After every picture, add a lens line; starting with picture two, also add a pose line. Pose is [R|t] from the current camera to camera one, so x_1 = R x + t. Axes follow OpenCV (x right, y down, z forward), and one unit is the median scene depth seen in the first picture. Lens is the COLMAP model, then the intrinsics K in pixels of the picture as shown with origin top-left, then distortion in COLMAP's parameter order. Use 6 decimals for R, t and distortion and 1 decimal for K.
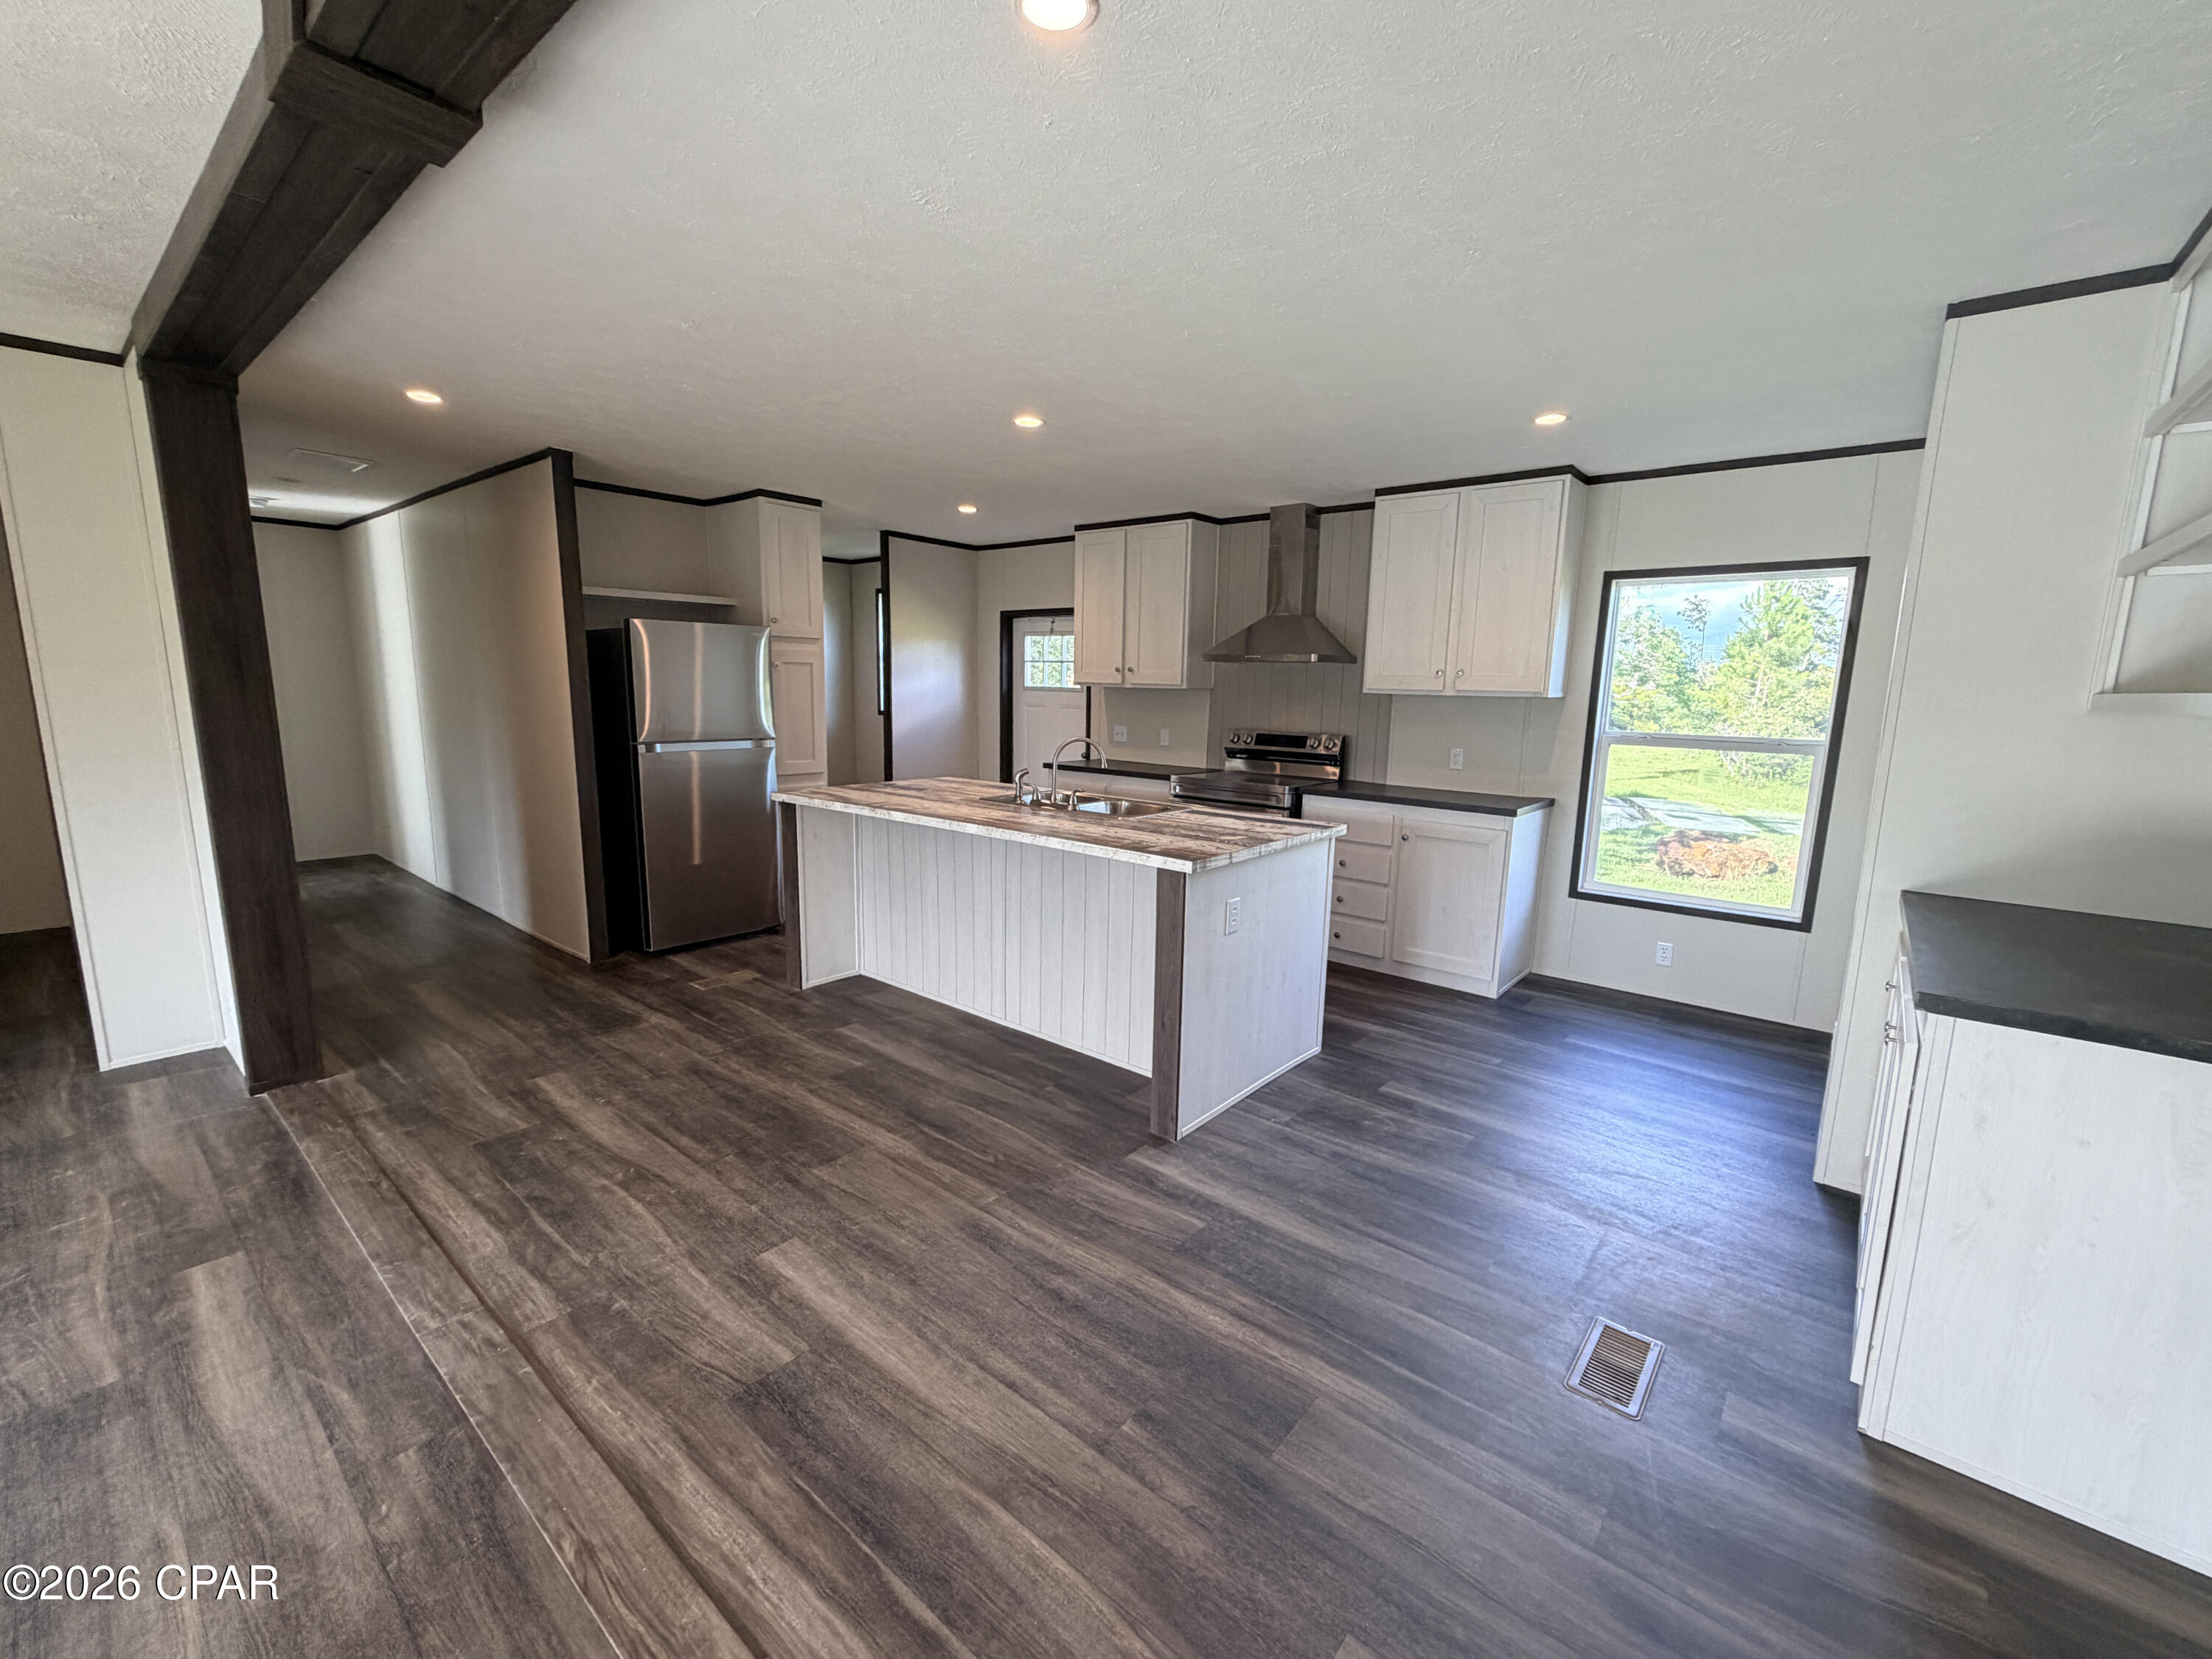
lens RADIAL K [[923.3, 0, 1103.5], [0, 923.3, 827.8], [0, 0, 1]] dist [0.001042, -0.000251]
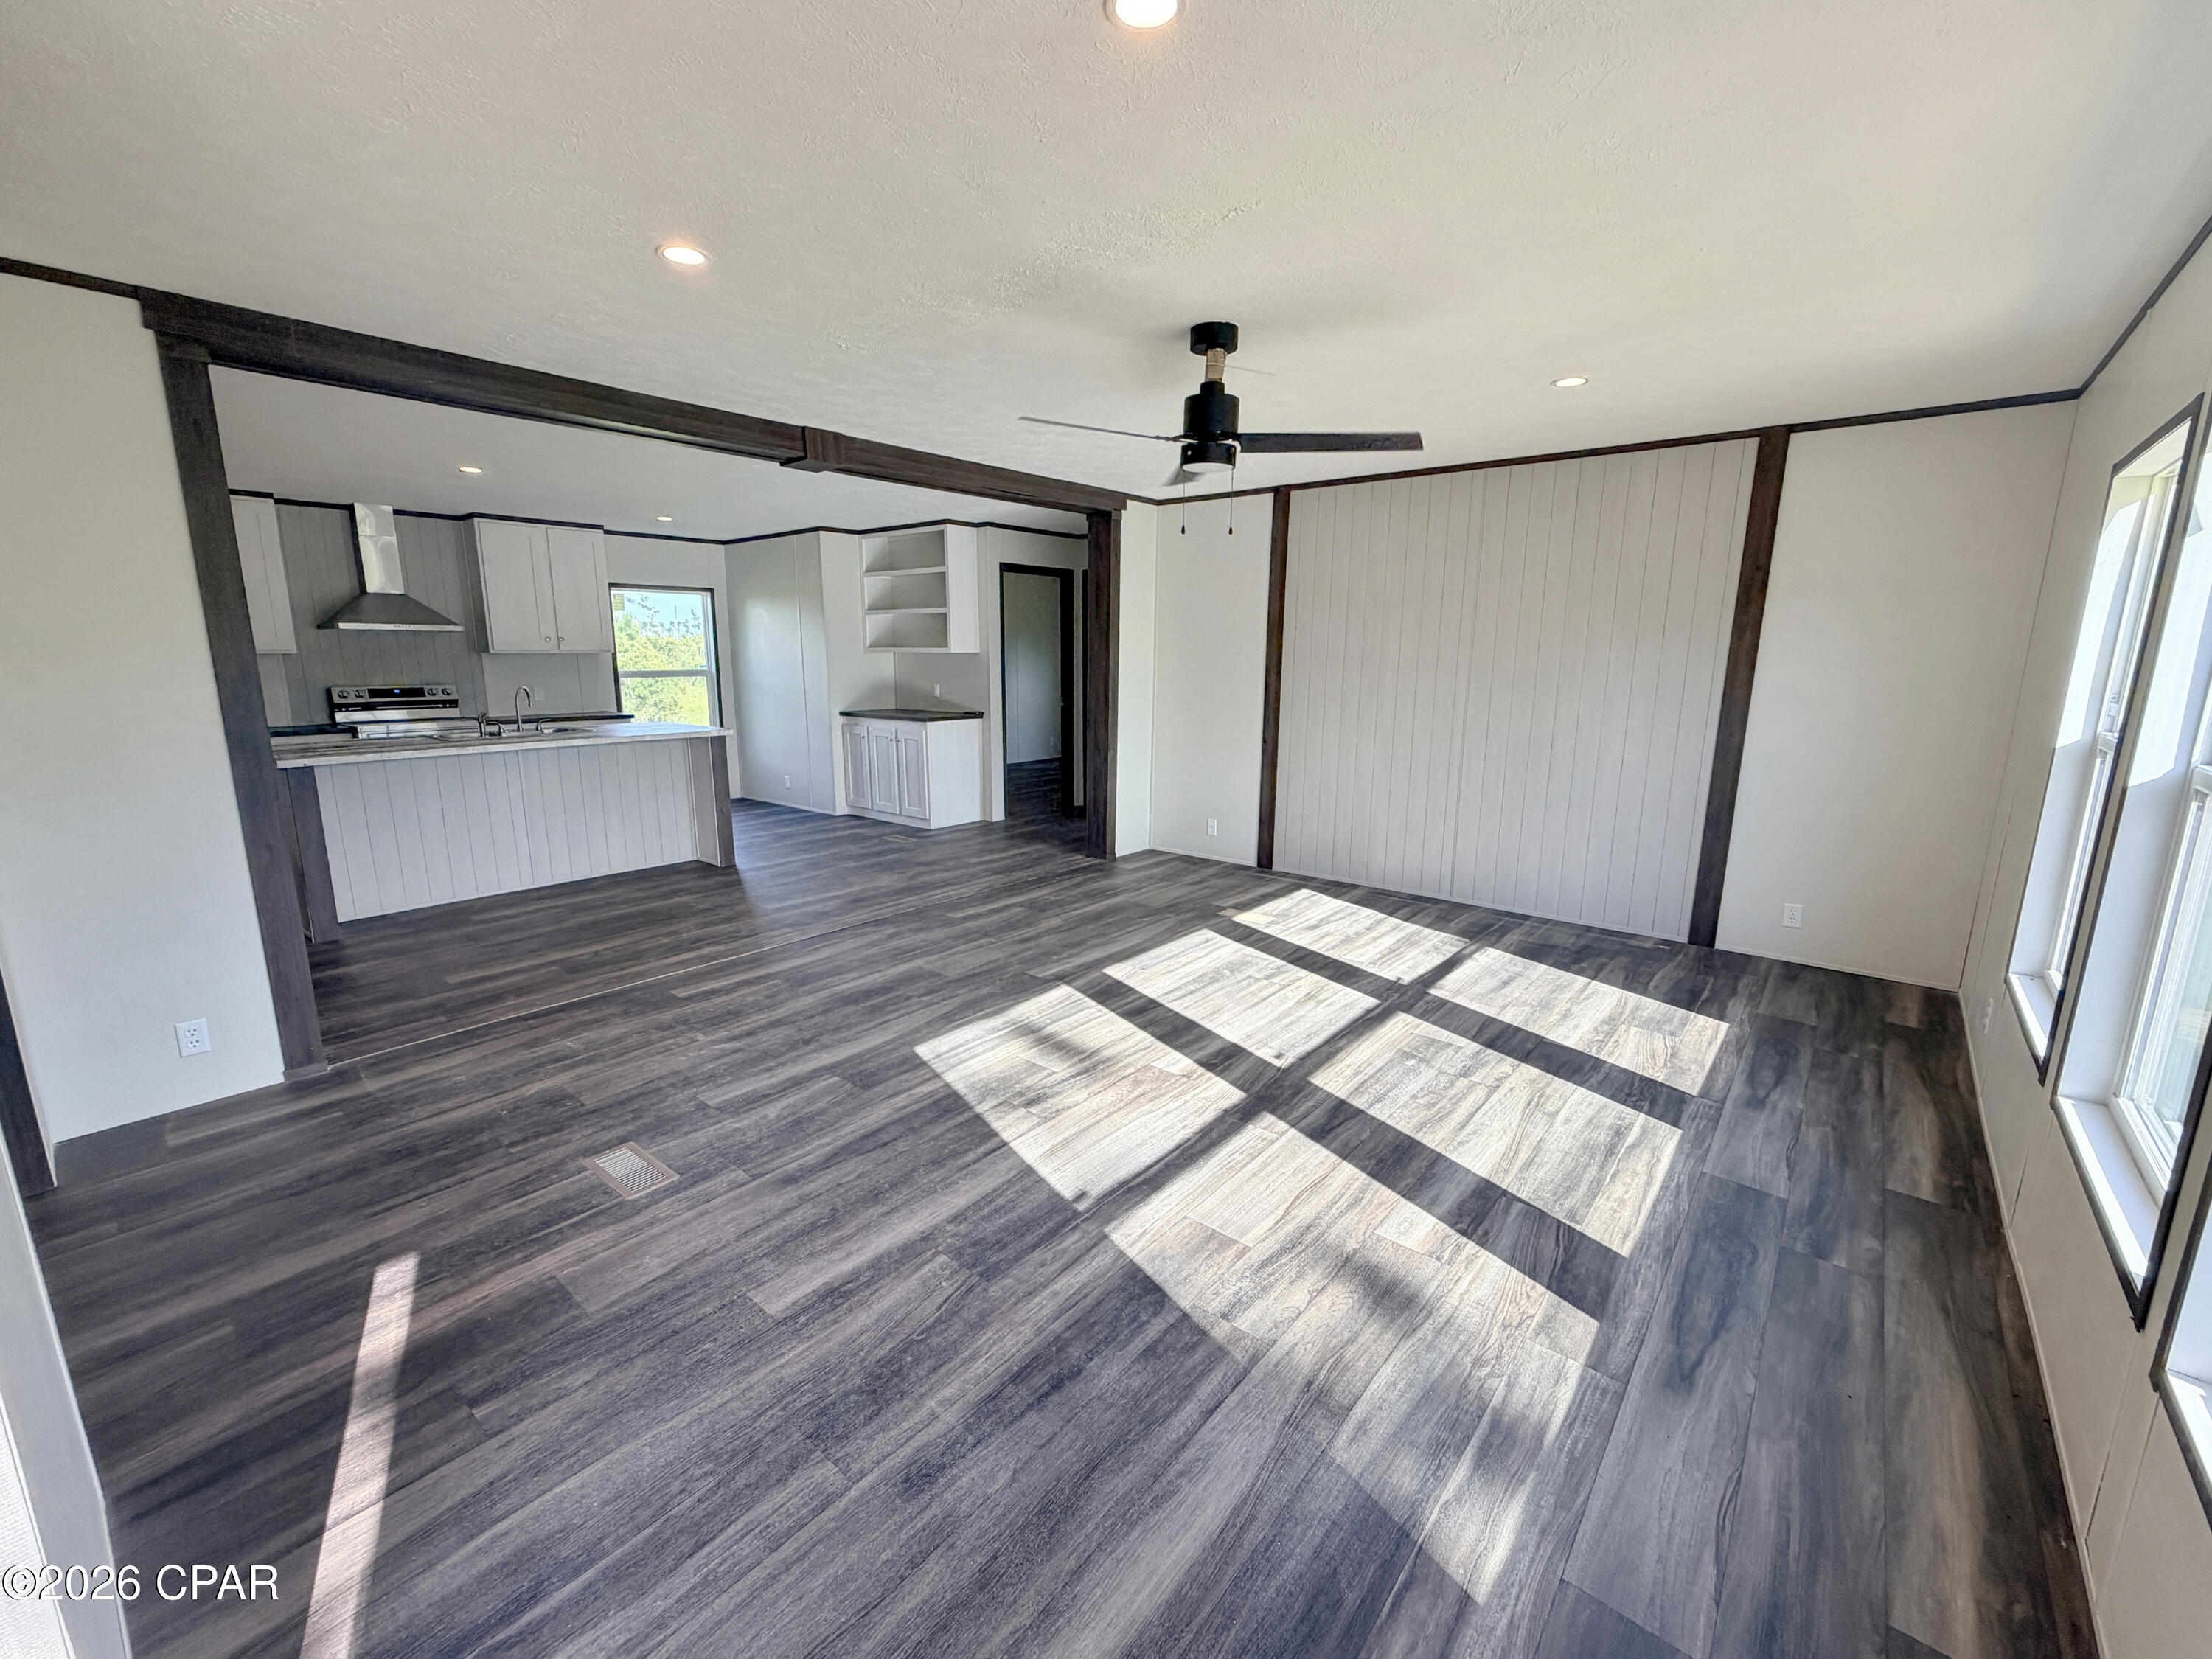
lens RADIAL K [[923.3, 0, 1103.5], [0, 923.3, 827.8], [0, 0, 1]] dist [0.001042, -0.000251]
pose [[-0.000575, -0.213075, 0.977036, -2.794542], [0.156219, 0.965021, 0.210547, -0.083633], [-0.987722, 0.152753, 0.032731, 0.095573]]
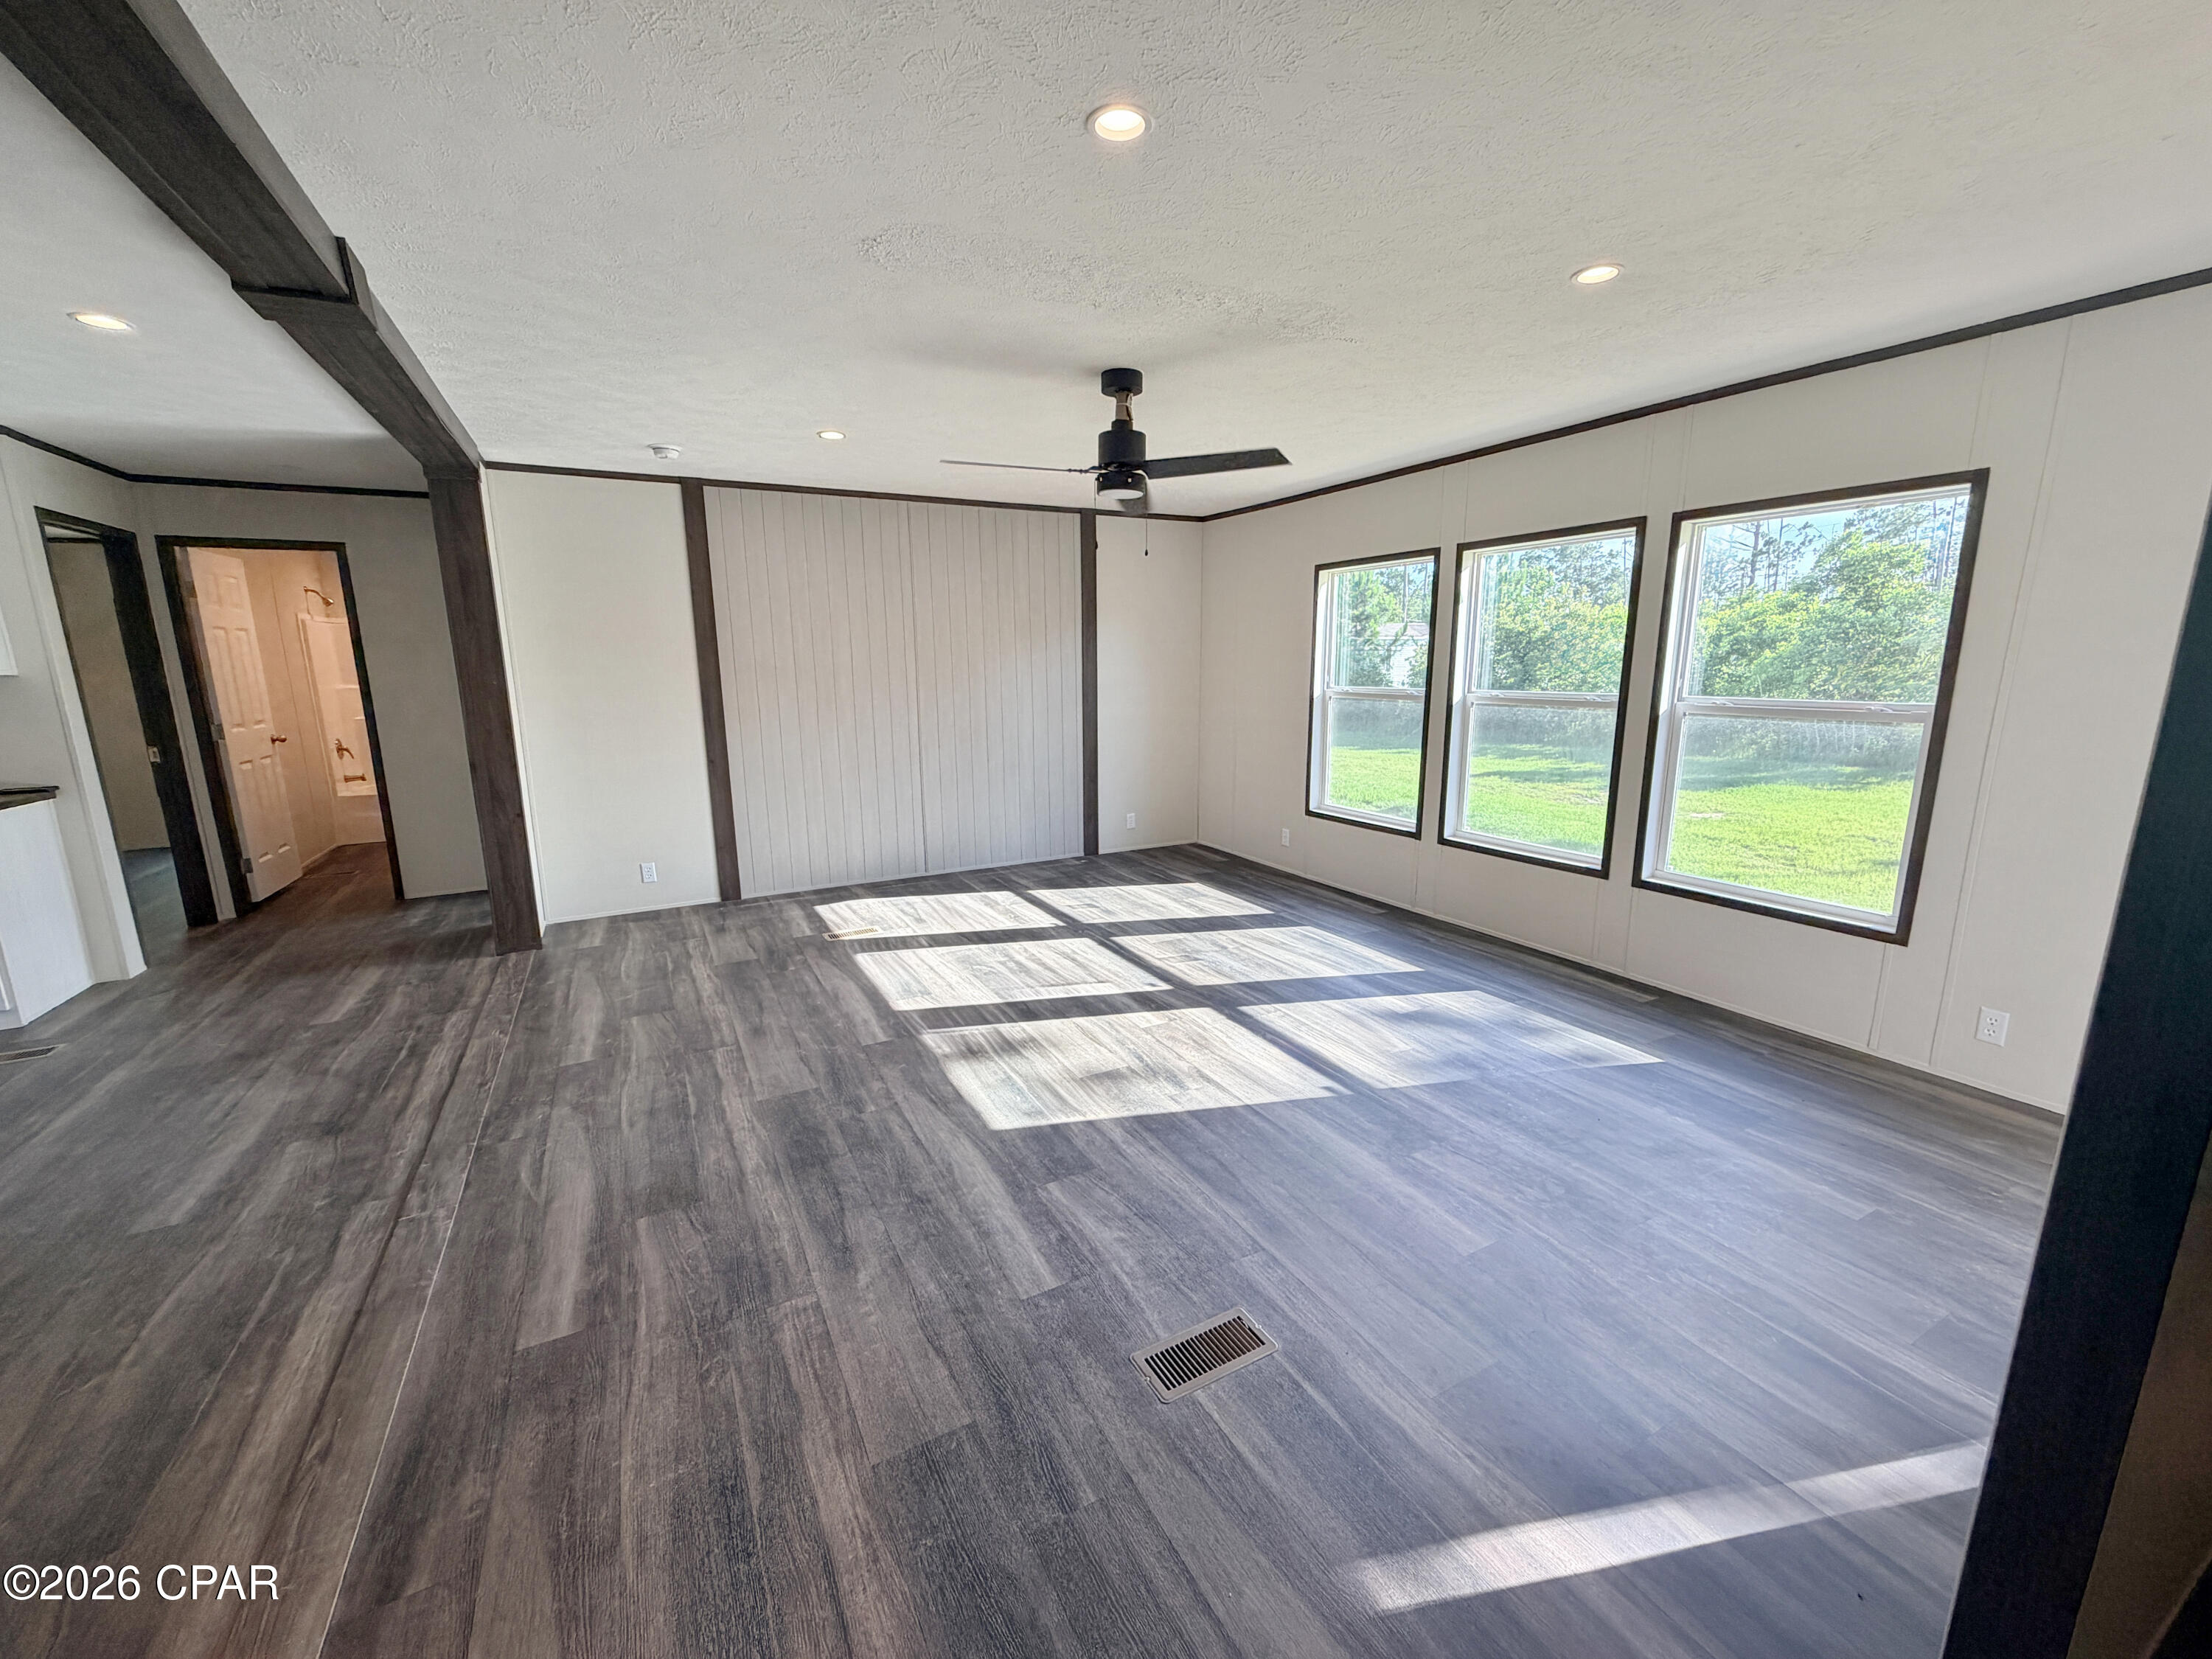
lens RADIAL K [[884.1, 0, 1097.9], [0, 884.1, 832.2], [0, 0, 1]] dist [0.000144, 0.000314]
pose [[-0.927082, -0.078747, 0.366495, -1.846437], [0.055492, 0.938085, 0.341933, -0.264885], [-0.370730, 0.337337, -0.865311, 1.469163]]
